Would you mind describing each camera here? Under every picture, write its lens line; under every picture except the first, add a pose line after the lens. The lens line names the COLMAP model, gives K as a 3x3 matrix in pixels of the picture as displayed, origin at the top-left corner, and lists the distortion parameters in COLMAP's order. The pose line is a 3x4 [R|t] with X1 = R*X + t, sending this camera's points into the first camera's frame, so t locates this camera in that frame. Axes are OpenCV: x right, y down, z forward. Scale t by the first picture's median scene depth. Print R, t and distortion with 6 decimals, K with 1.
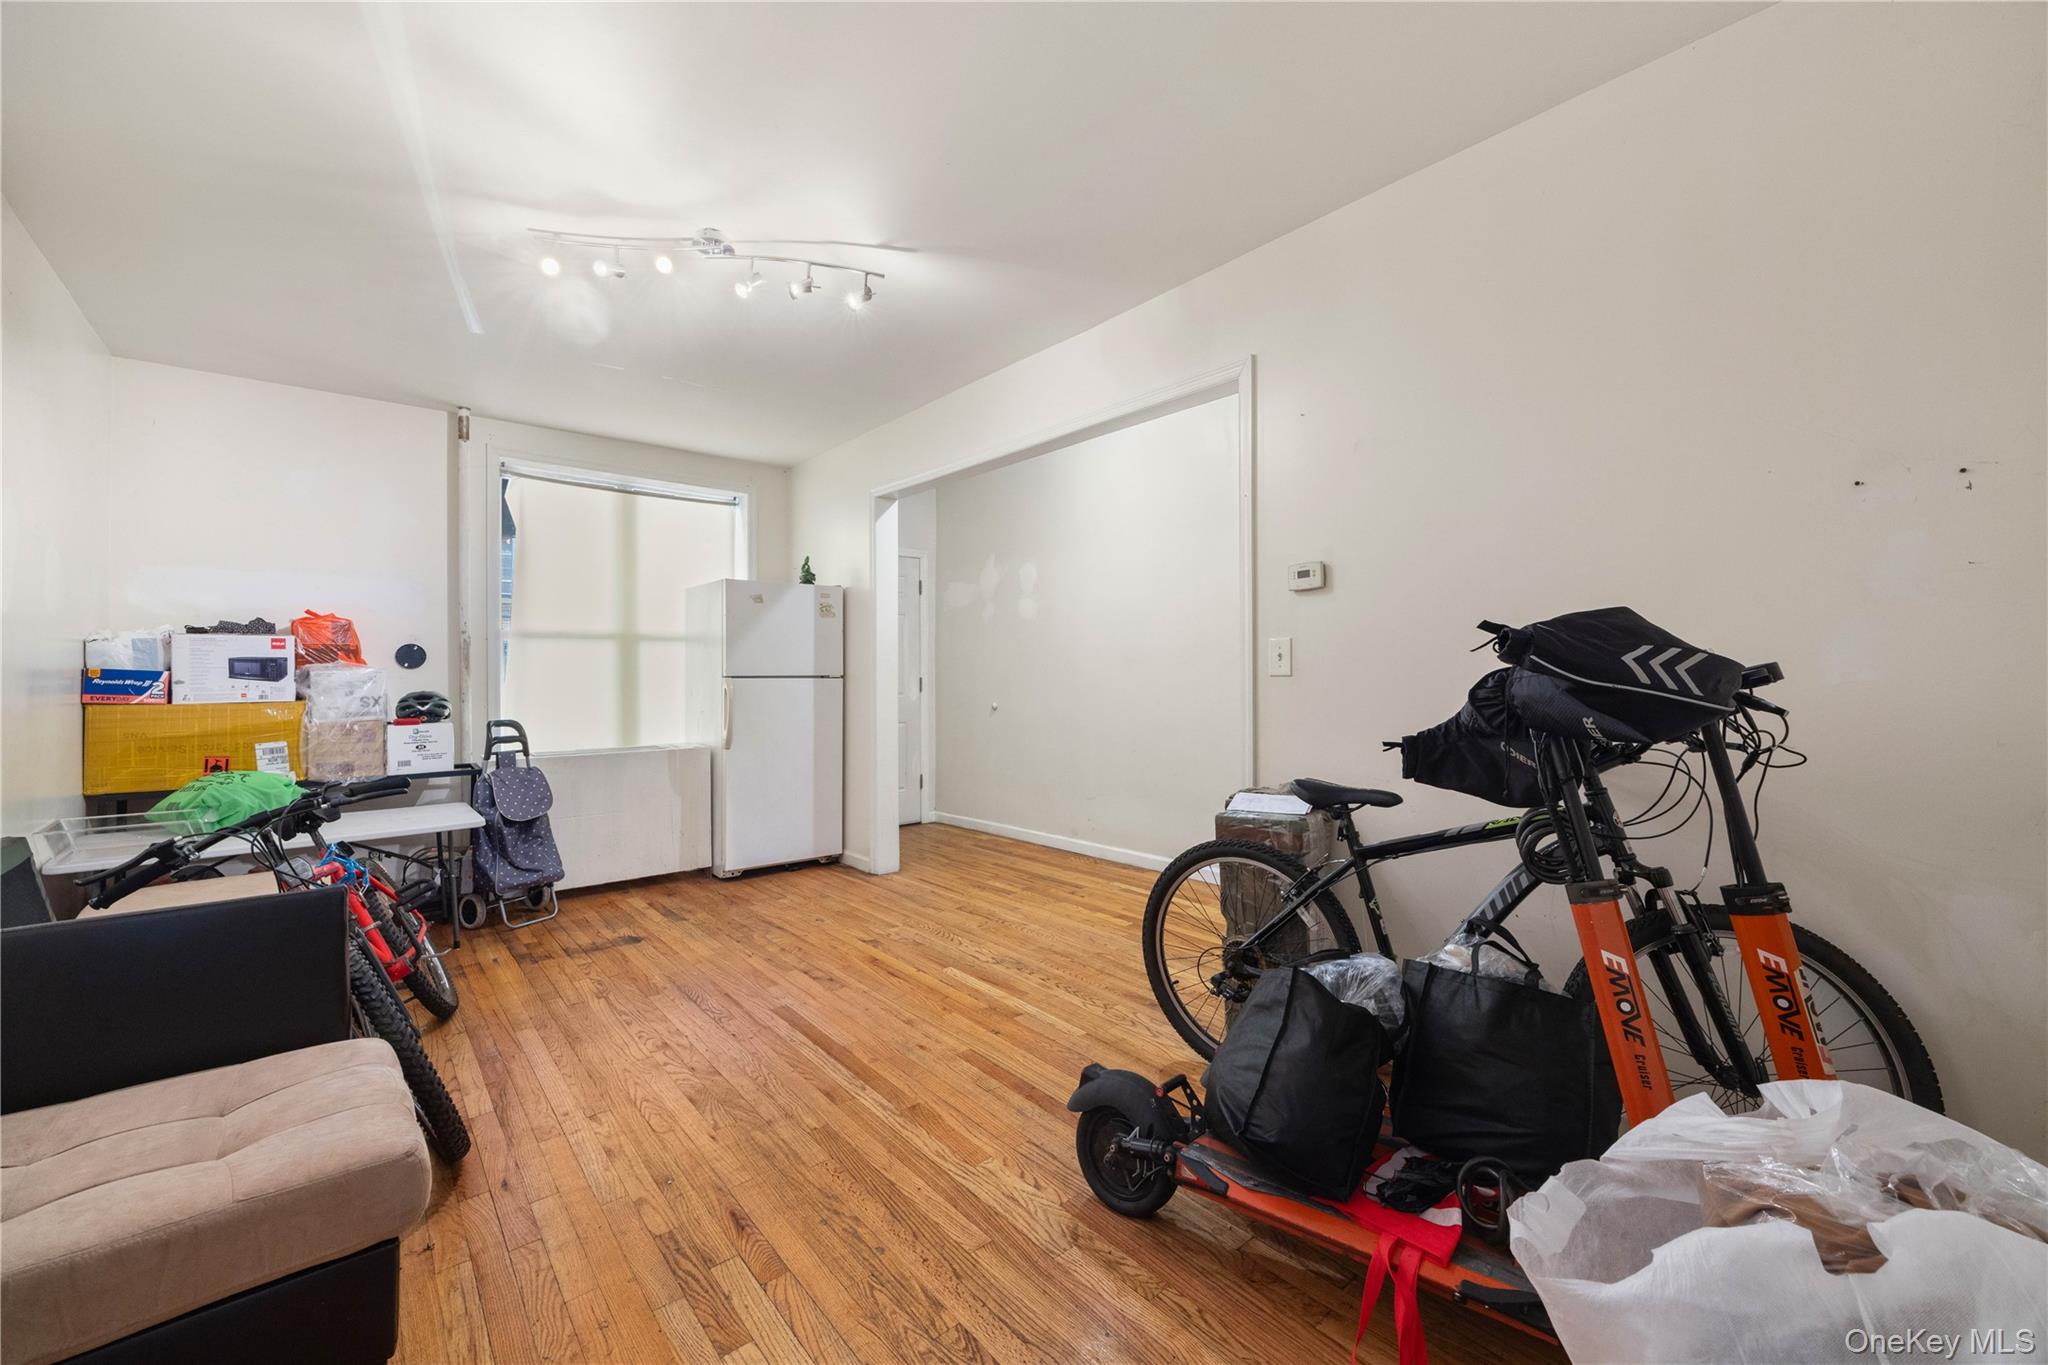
lens RADIAL K [[811.7, 0, 1022.5], [0, 811.7, 677.1], [0, 0, 1]] dist [-0.002448, -0.000151]
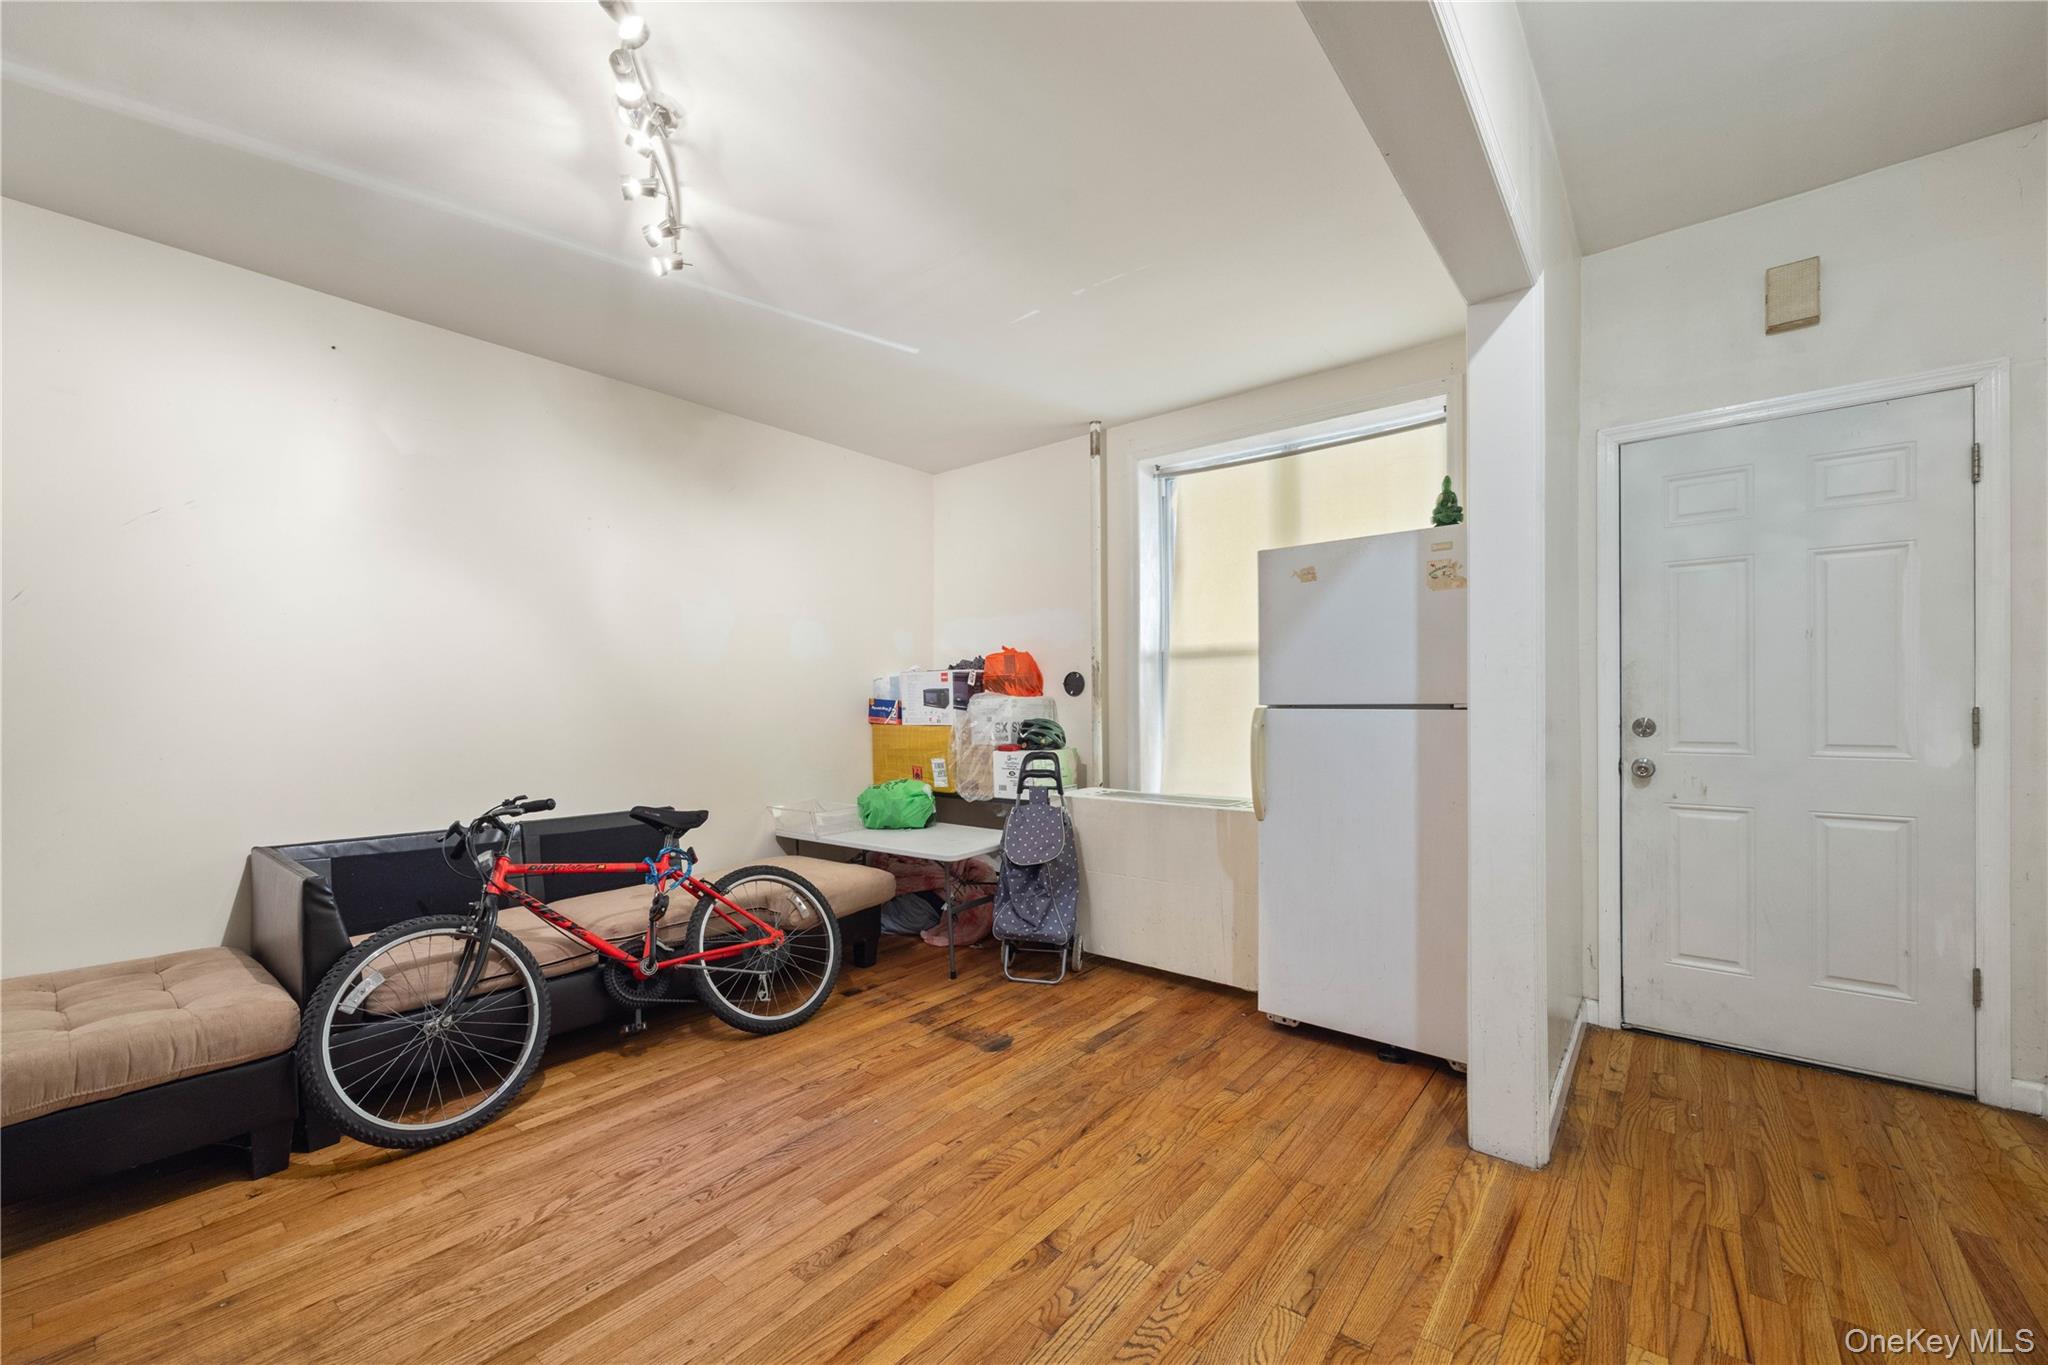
lens RADIAL K [[811.7, 0, 1006.7], [0, 811.7, 712.0], [0, 0, 1]] dist [-0.002448, -0.000151]
pose [[0.170113, 0.013690, -0.985329, 0.276534], [0.001417, 0.999899, 0.014138, -0.006054], [0.985424, -0.003801, 0.170077, 0.861753]]
